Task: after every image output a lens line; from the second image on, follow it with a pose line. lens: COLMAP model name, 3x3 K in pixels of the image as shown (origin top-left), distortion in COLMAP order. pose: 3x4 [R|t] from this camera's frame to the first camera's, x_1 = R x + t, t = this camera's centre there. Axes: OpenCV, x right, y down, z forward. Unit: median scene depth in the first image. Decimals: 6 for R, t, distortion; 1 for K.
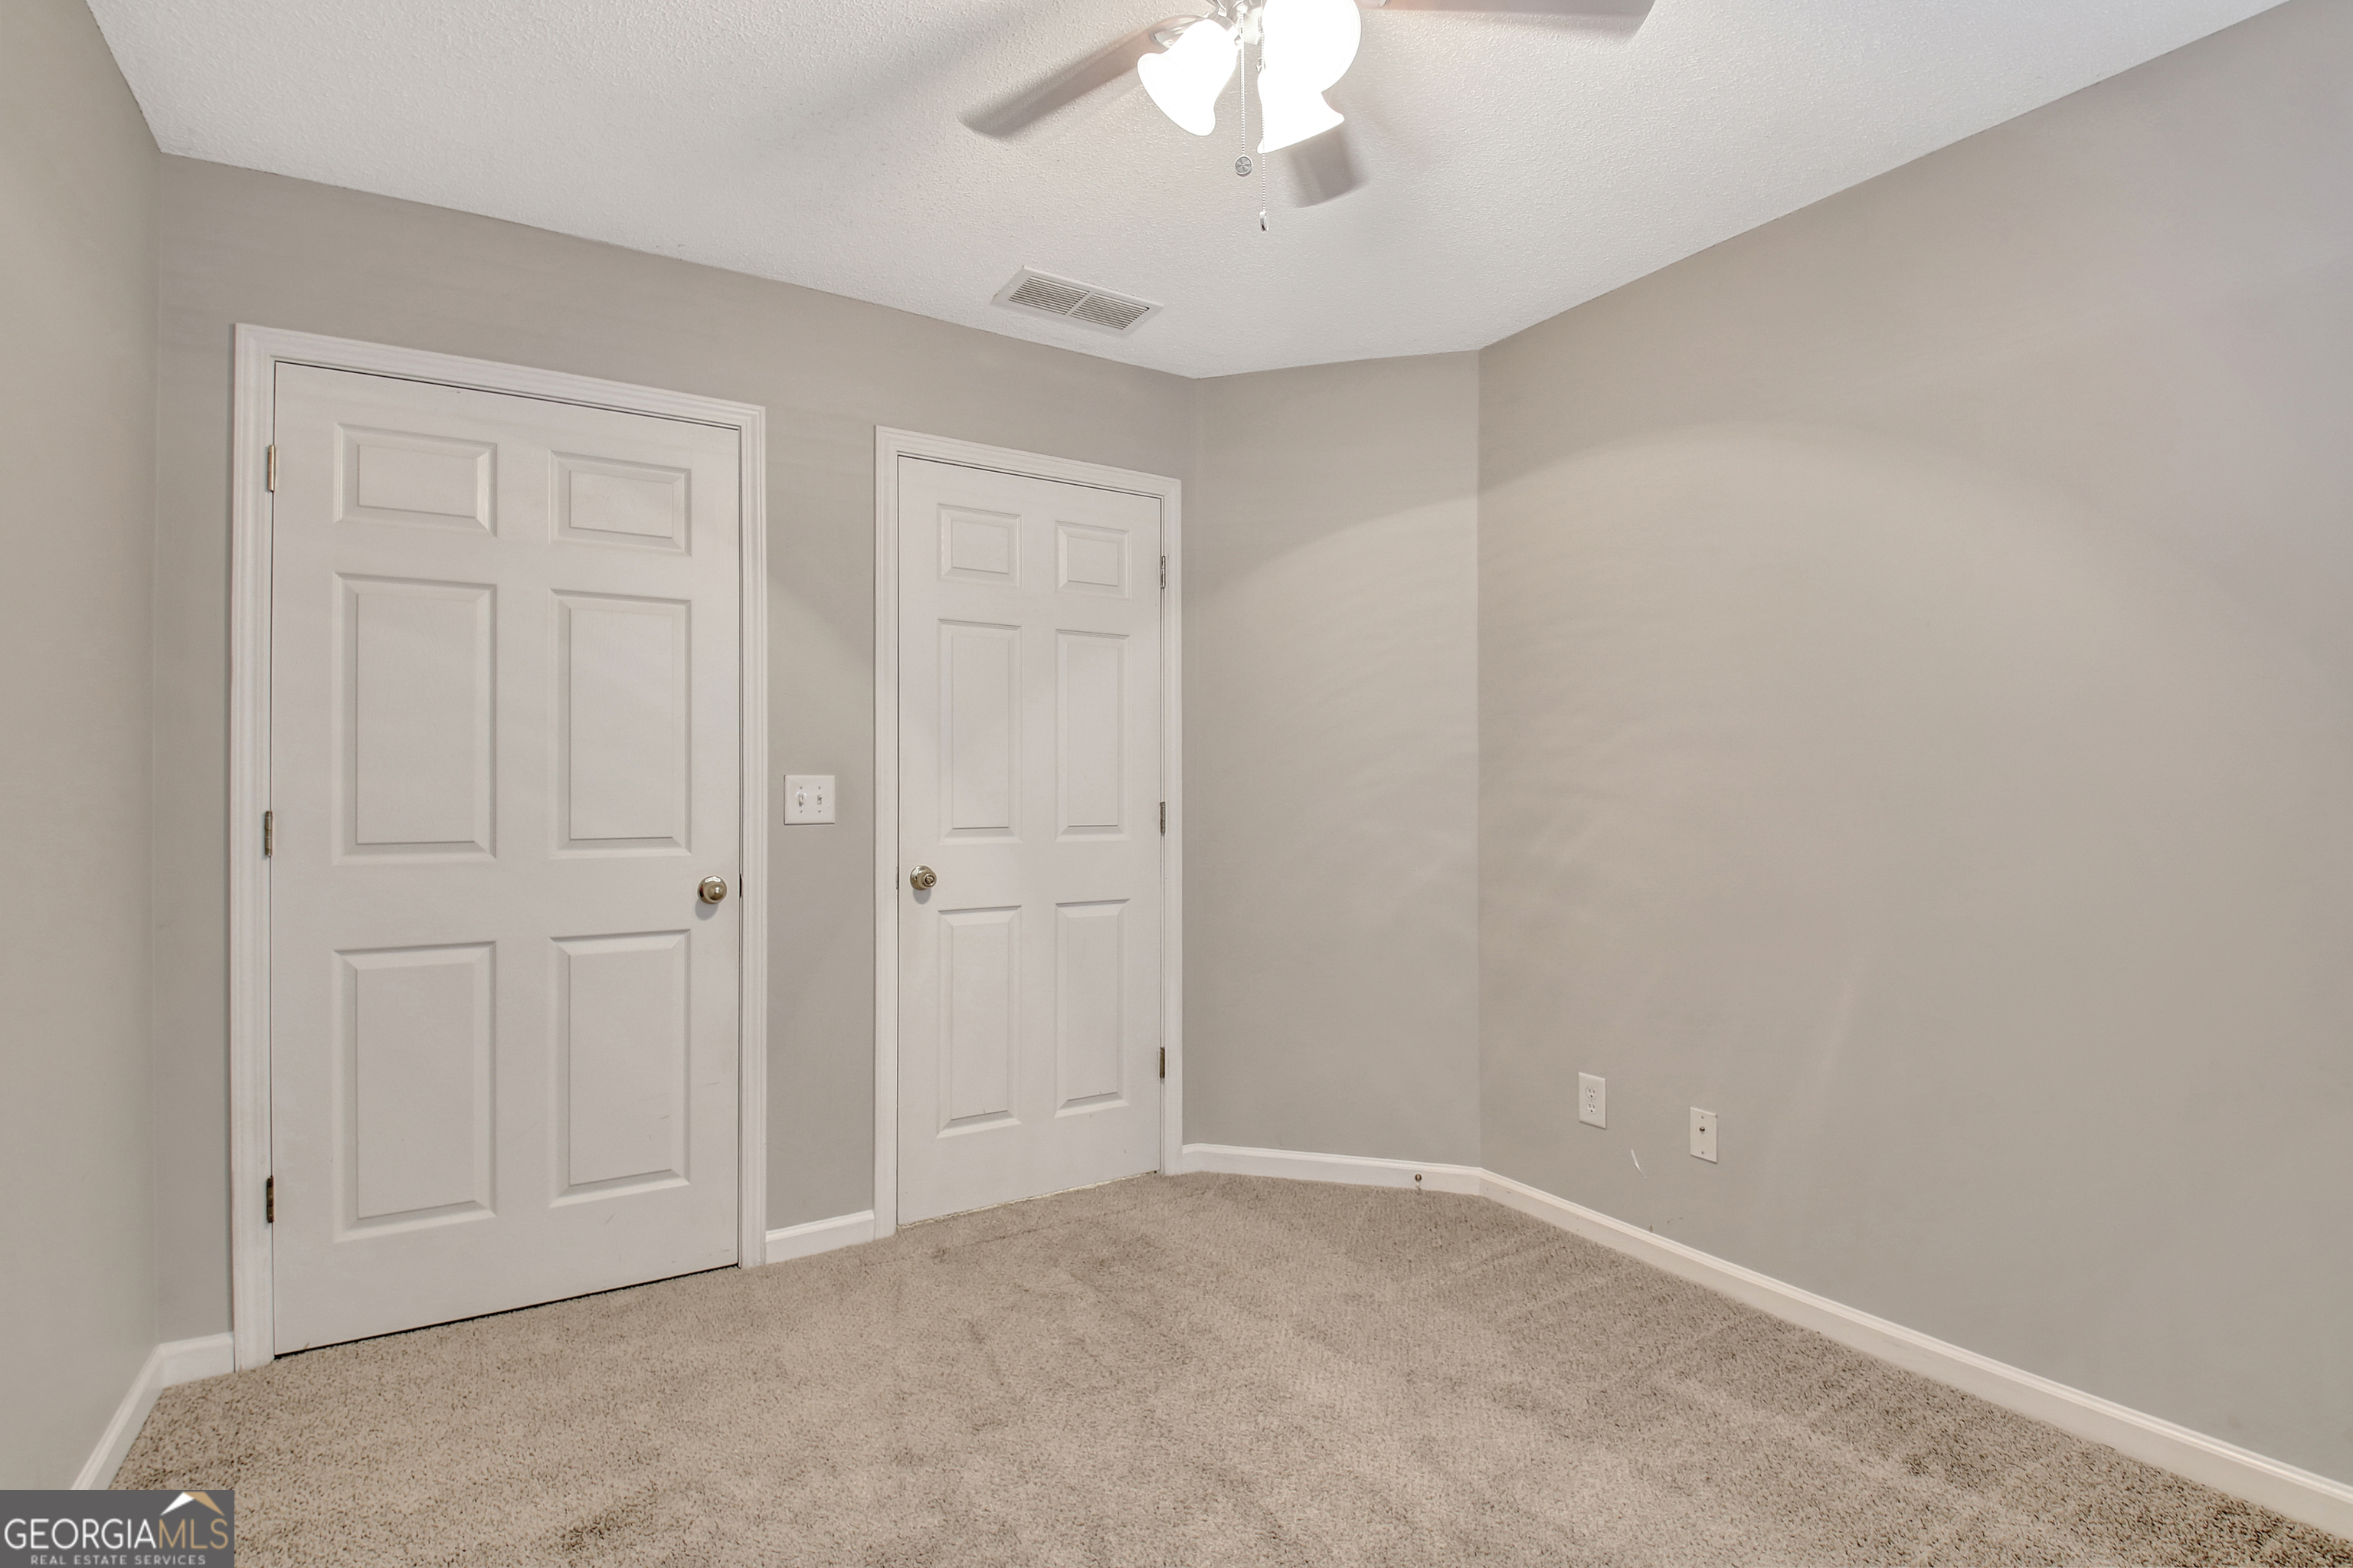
lens RADIAL K [[1106.6, 0, 1186.2], [0, 1106.6, 790.7], [0, 0, 1]] dist [0.026331, -0.029961]
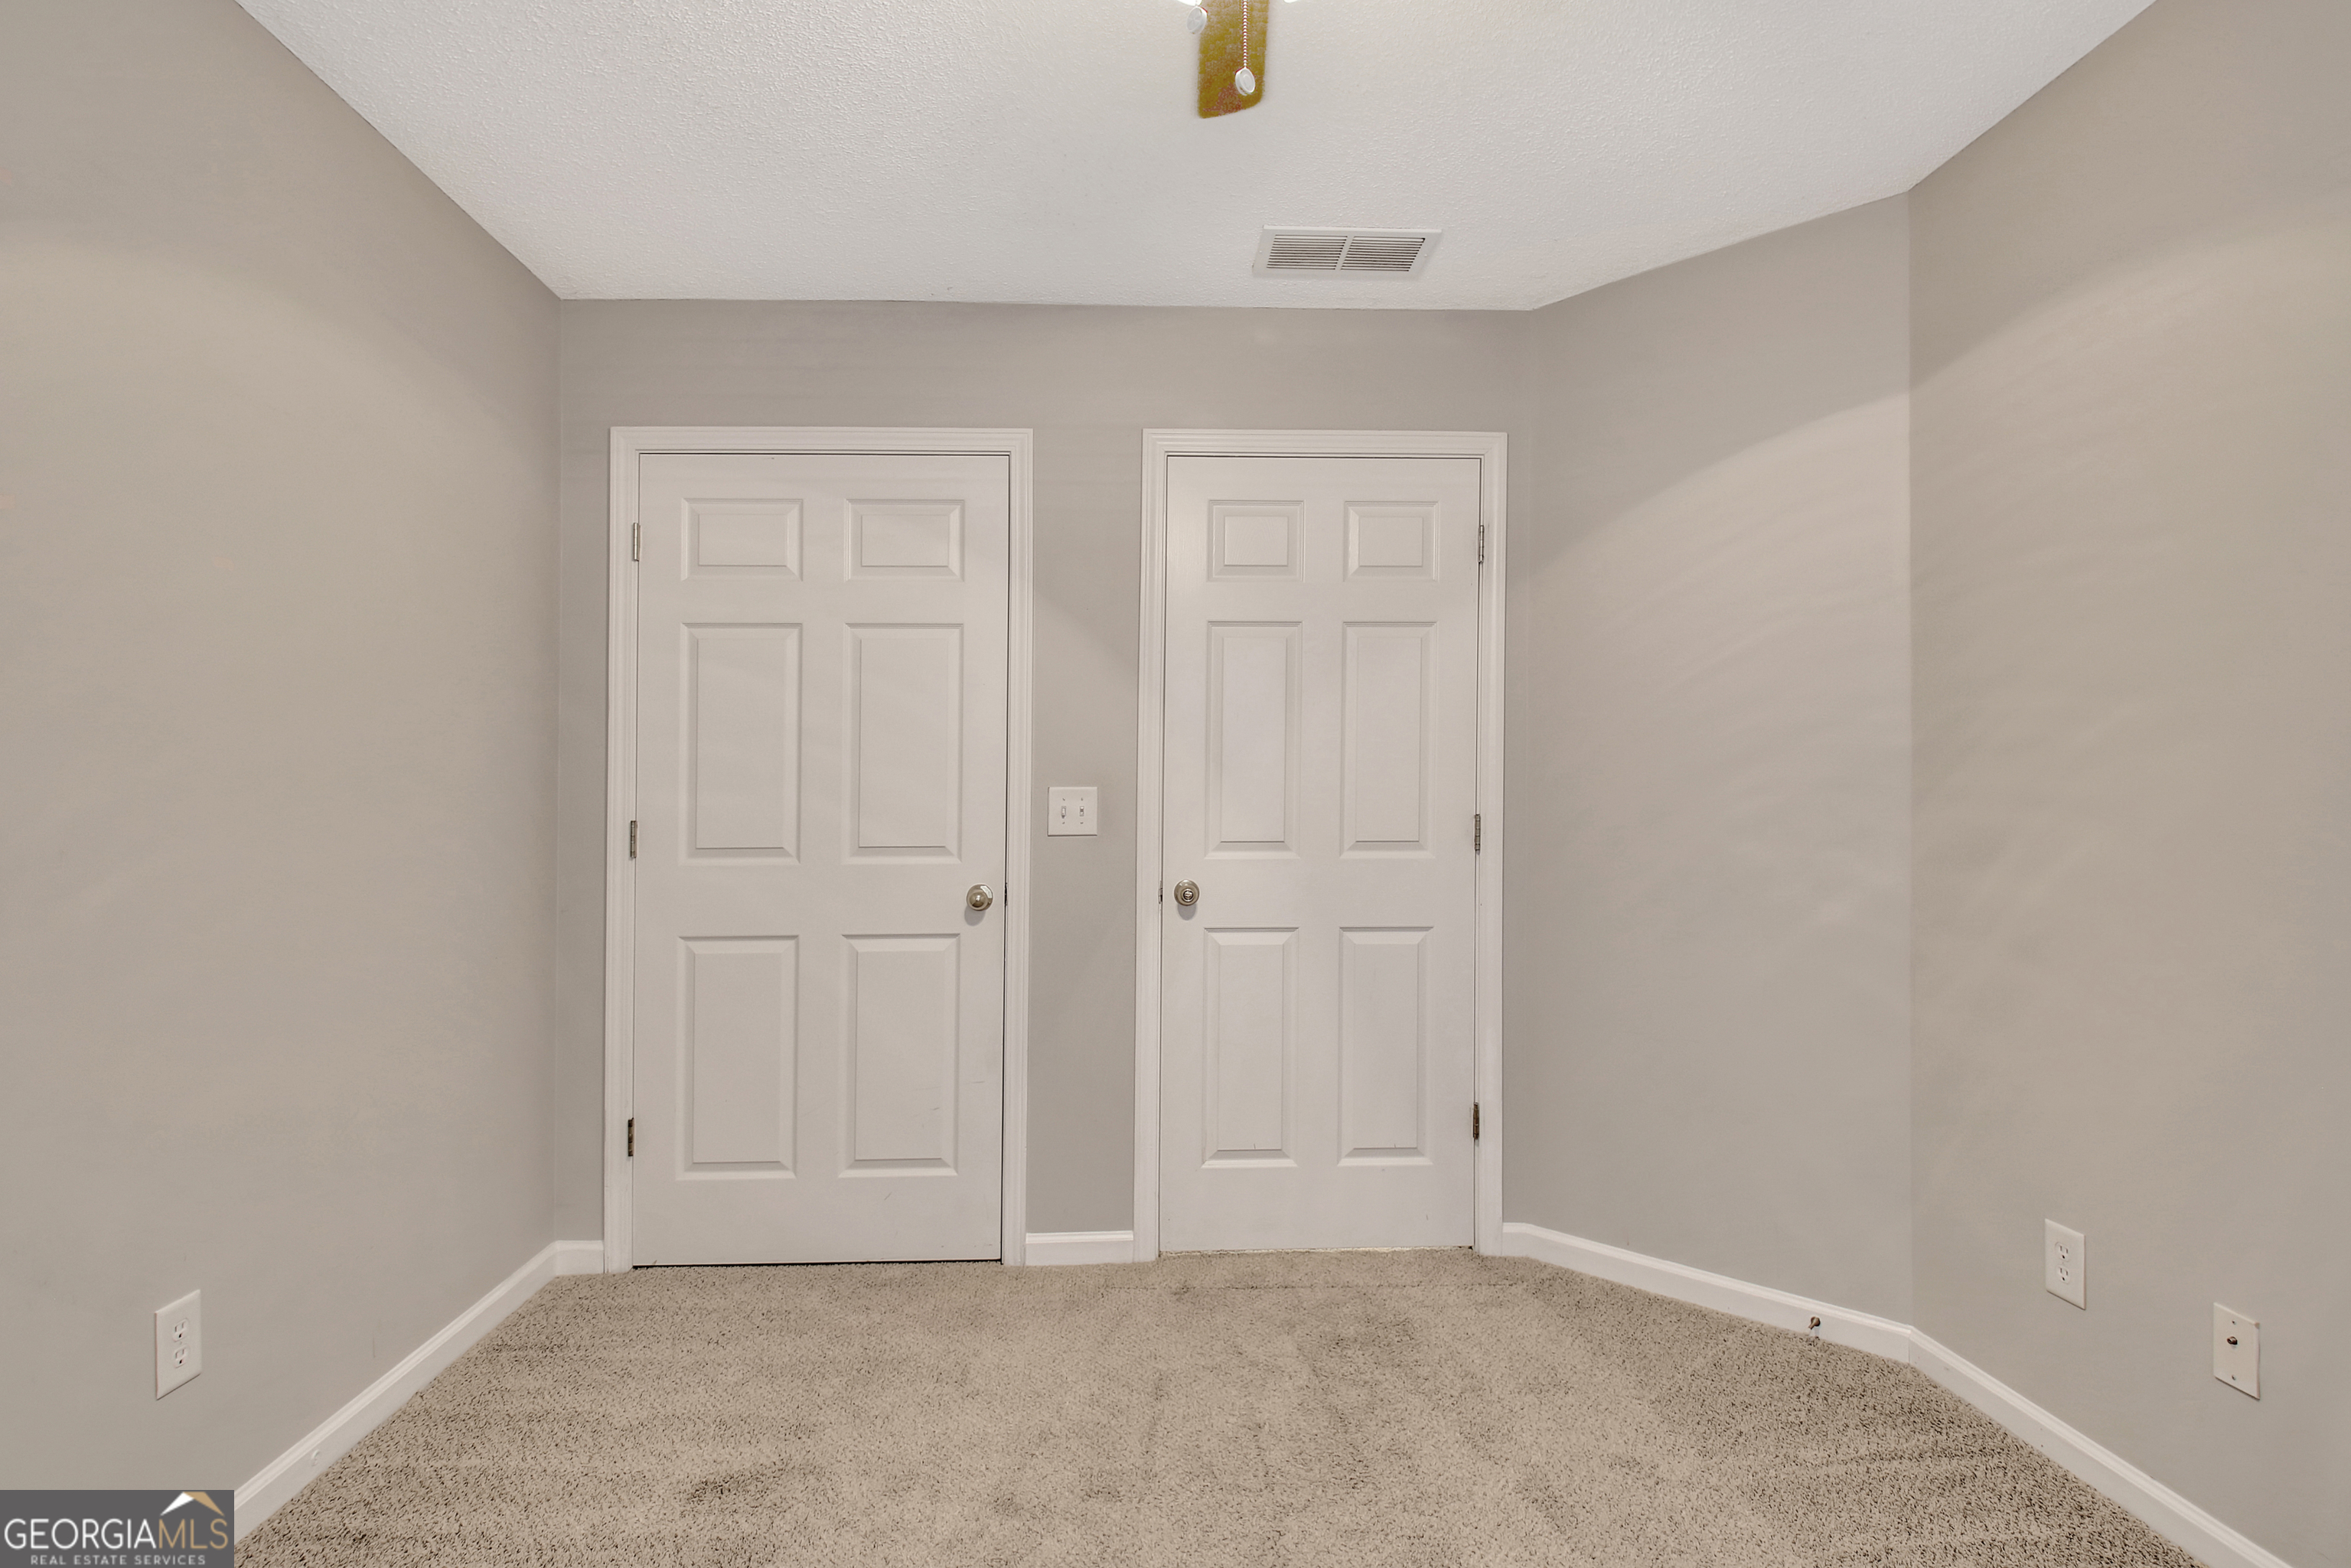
lens RADIAL K [[1128.5, 0, 1136.1], [0, 1128.5, 797.8], [0, 0, 1]] dist [0.025838, -0.033963]
pose [[0.872118, -0.003692, -0.489282, 0.219870], [0.003311, 0.999993, -0.001643, -0.002515], [0.489285, -0.000187, 0.872124, 0.140740]]
